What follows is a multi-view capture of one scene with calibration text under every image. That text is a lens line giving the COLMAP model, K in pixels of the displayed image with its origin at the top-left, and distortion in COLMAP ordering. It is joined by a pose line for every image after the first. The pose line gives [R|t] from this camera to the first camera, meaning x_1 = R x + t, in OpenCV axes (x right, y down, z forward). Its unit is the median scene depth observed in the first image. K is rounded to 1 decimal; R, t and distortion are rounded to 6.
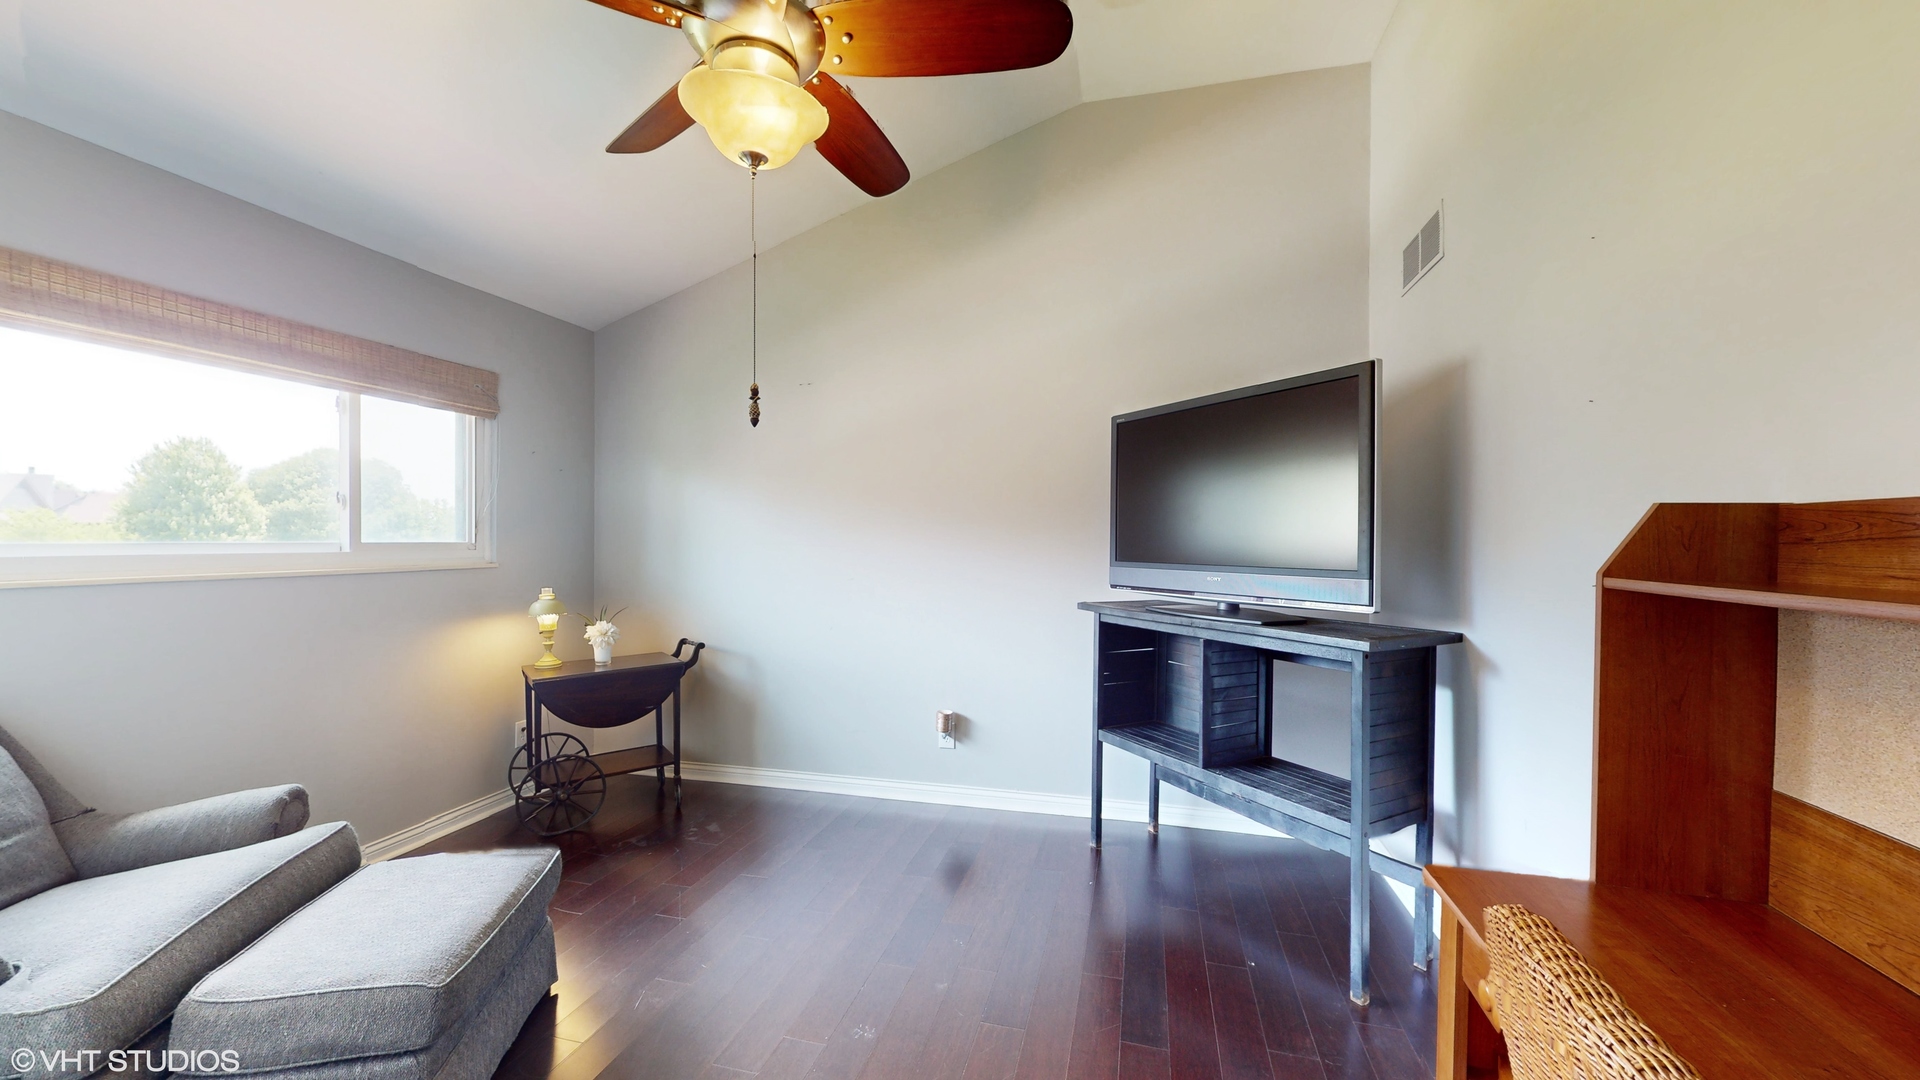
lens RADIAL K [[705.4, 0, 962.4], [0, 705.4, 543.1], [0, 0, 1]] dist [-0.001636, -0.000290]
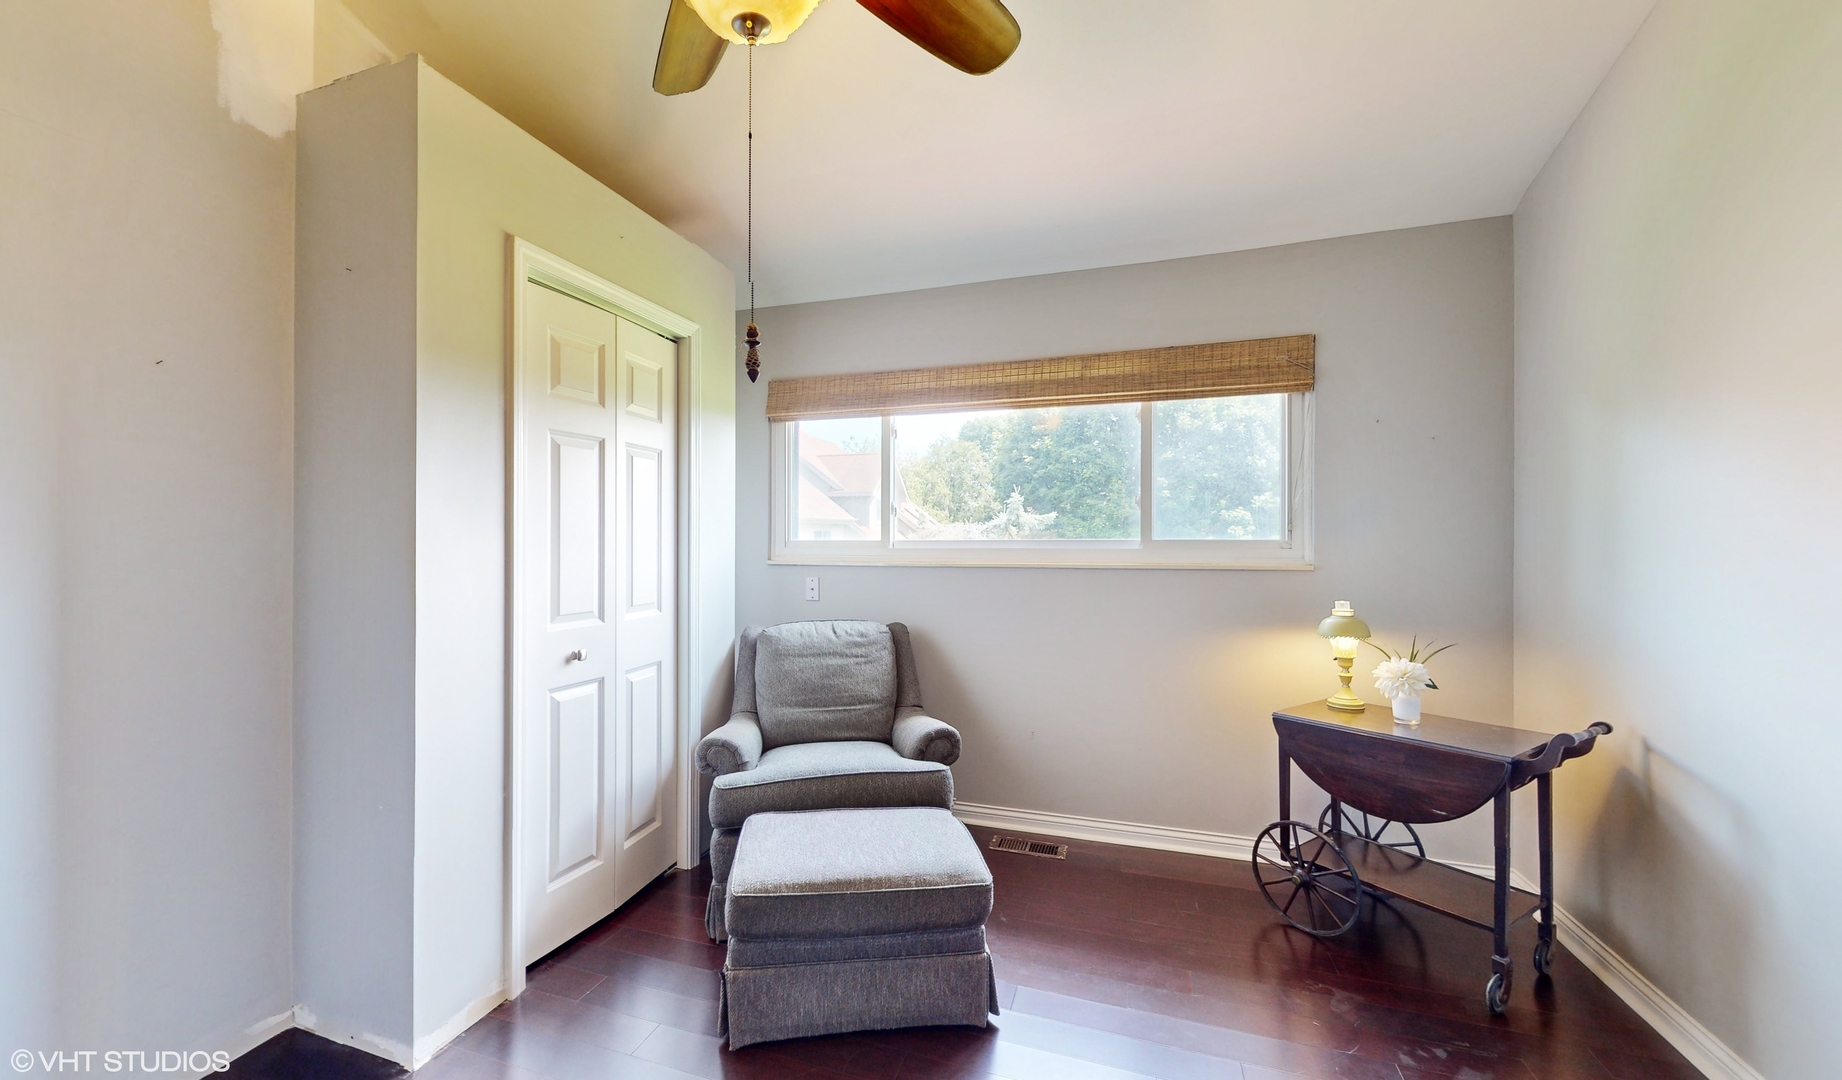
lens RADIAL K [[723.8, 0, 921.9], [0, 723.8, 536.4], [0, 0, 1]] dist [-0.000263, 0.000005]
pose [[-0.090970, -0.005416, -0.995839, 0.225838], [-0.003100, 0.999982, -0.005156, -0.000008], [0.995849, 0.002618, -0.090985, 0.639798]]
